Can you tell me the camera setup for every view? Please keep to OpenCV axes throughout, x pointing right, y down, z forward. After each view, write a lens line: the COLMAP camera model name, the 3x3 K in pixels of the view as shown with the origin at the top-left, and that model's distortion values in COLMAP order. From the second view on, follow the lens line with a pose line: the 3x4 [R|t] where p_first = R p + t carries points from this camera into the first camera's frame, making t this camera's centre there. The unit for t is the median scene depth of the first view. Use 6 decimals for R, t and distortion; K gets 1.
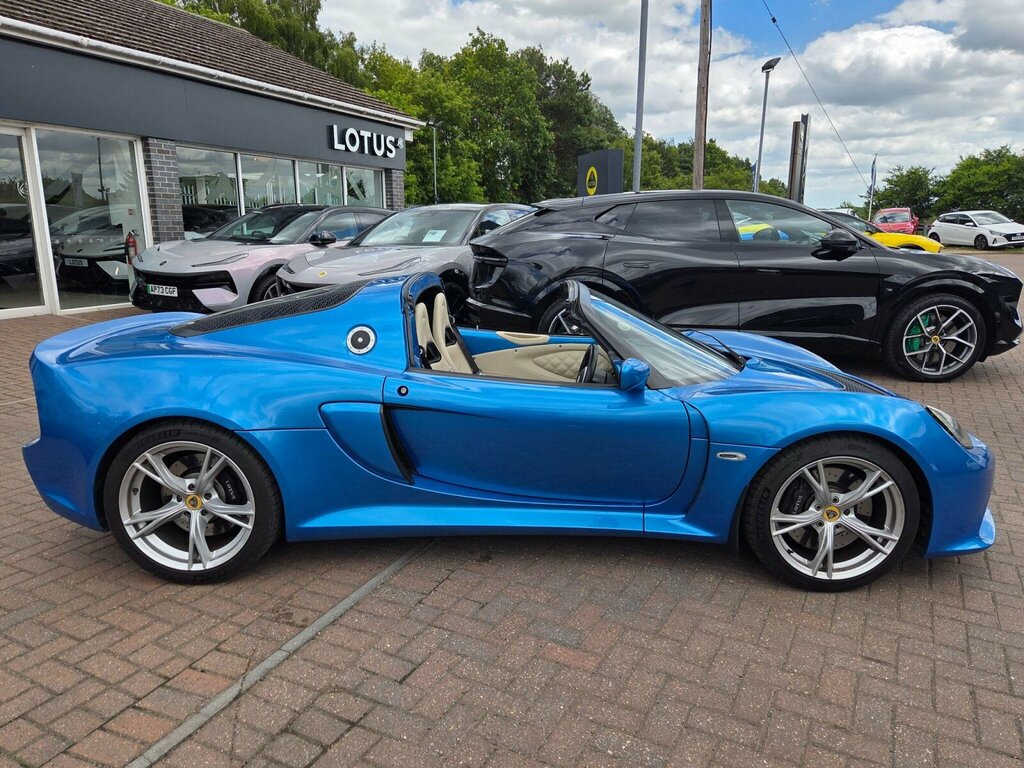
lens RADIAL K [[714.8, 0, 508.1], [0, 714.8, 380.0], [0, 0, 1]] dist [0.067431, -0.049842]
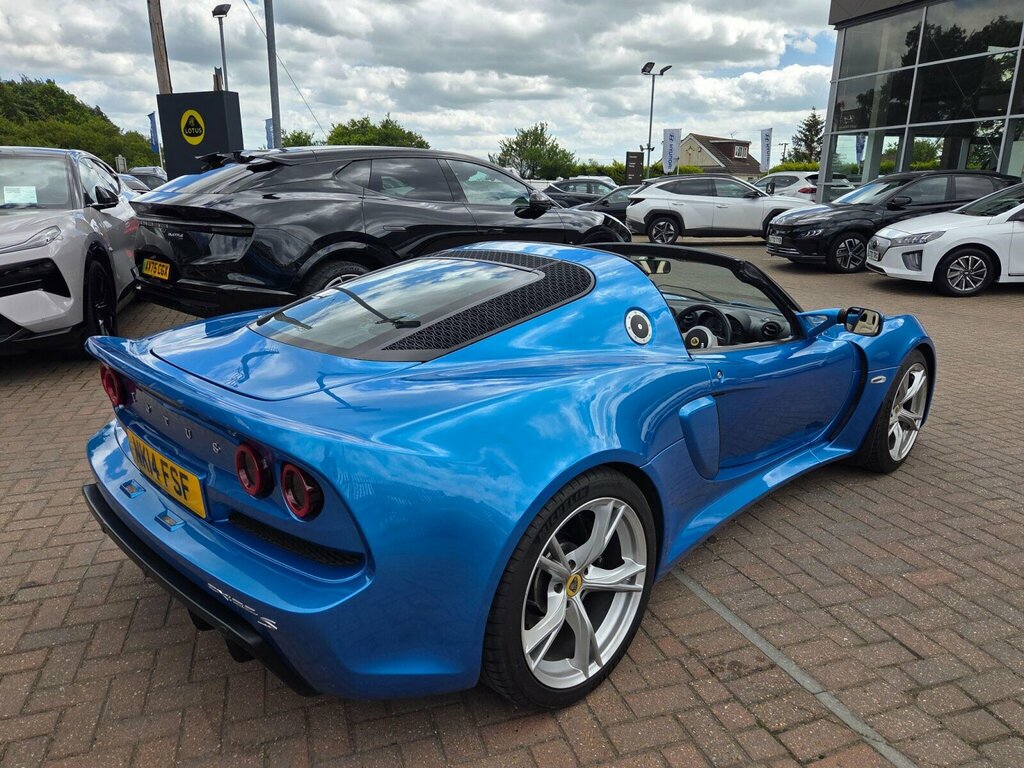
lens RADIAL K [[714.8, 0, 508.1], [0, 714.8, 380.0], [0, 0, 1]] dist [0.067431, -0.049842]
pose [[0.699971, -0.178238, 0.691572, -0.919521], [0.139662, 0.983822, 0.112201, -0.113143], [-0.700382, 0.018049, 0.713540, 0.539823]]
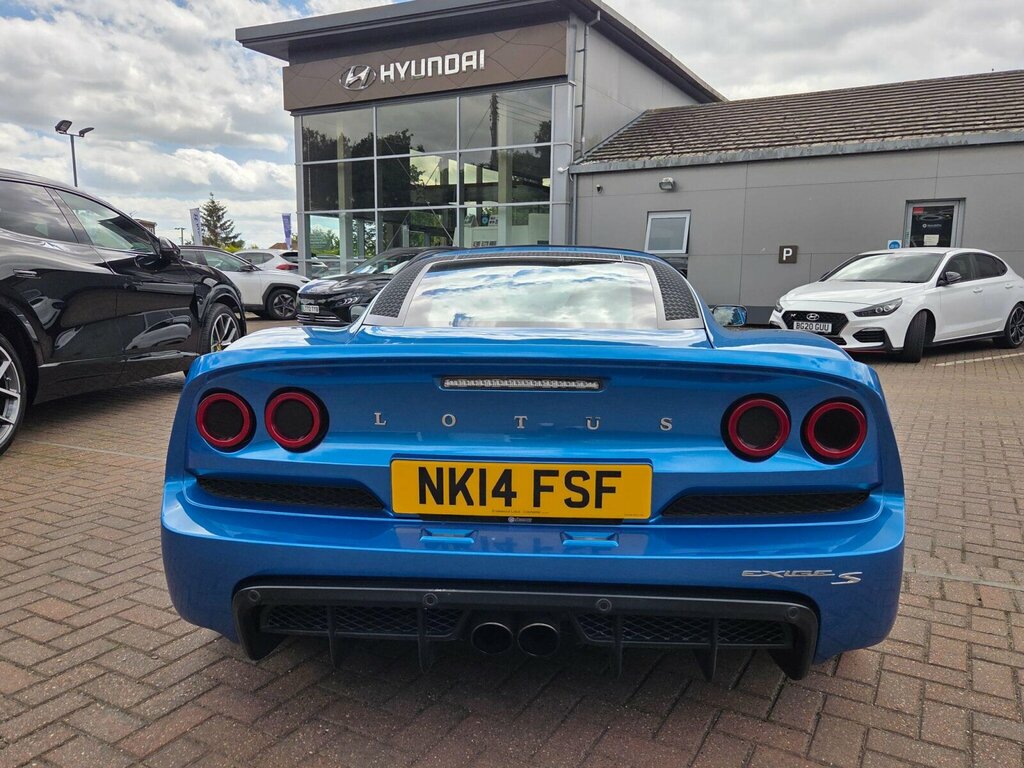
lens RADIAL K [[770.3, 0, 504.5], [0, 770.3, 386.3], [0, 0, 1]] dist [0.066936, -0.050288]
pose [[0.033712, -0.135488, 0.990205, -1.228978], [0.198903, 0.971859, 0.126206, -0.140676], [-0.979439, 0.192700, 0.059712, 1.249495]]
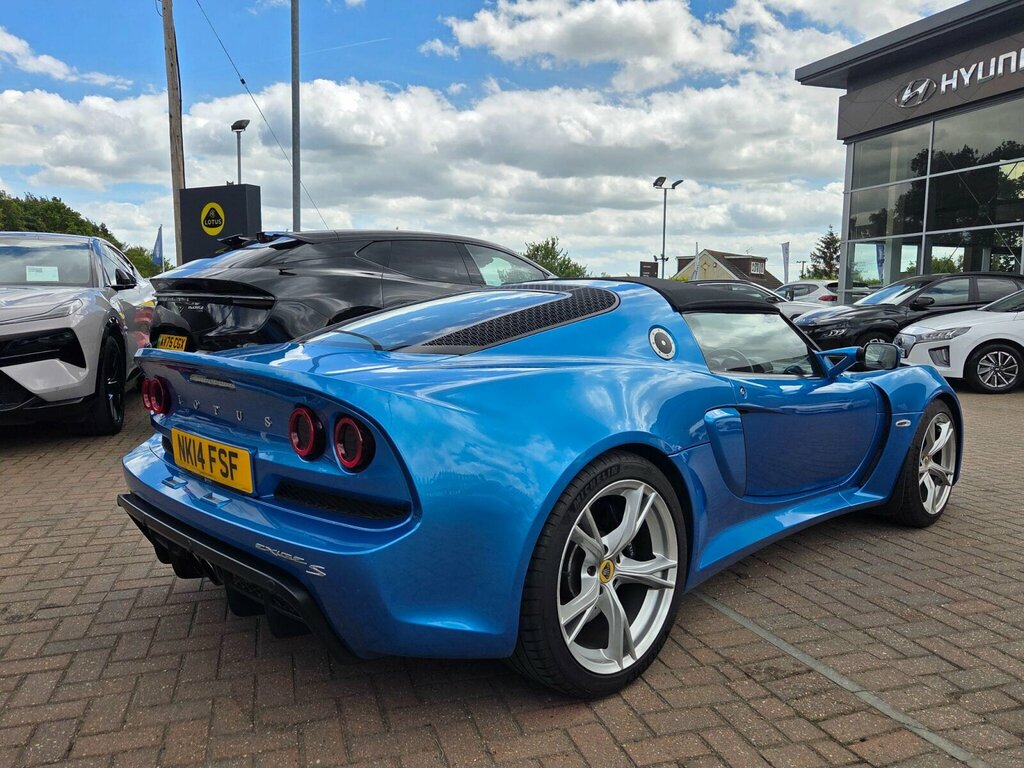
lens RADIAL K [[768.4, 0, 514.3], [0, 768.4, 370.9], [0, 0, 1]] dist [0.069473, -0.050168]
pose [[0.702998, -0.052253, 0.709270, -1.018468], [0.135692, 0.988832, -0.061643, 0.009024], [-0.698127, 0.139576, 0.702237, 0.499907]]
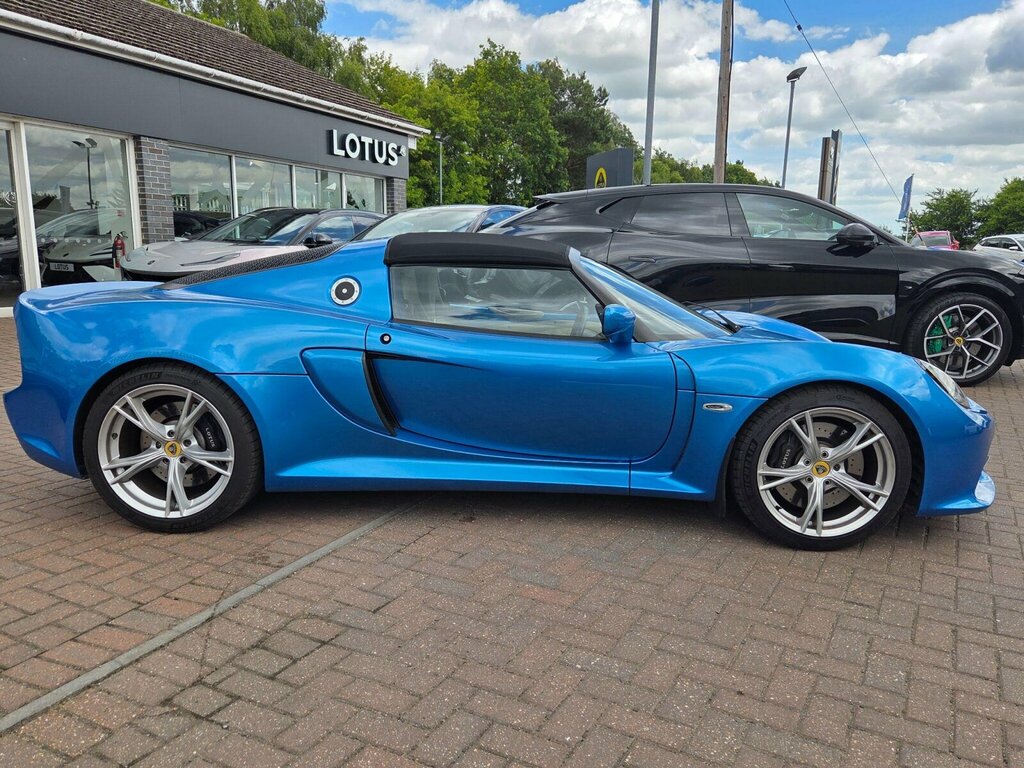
lens RADIAL K [[770.3, 0, 504.5], [0, 770.3, 386.3], [0, 0, 1]] dist [0.066936, -0.050288]
pose [[0.999766, 0.013673, -0.016789, 0.035011], [-0.014296, 0.999192, -0.037560, 0.115925], [0.016262, 0.037791, 0.999153, -0.058593]]
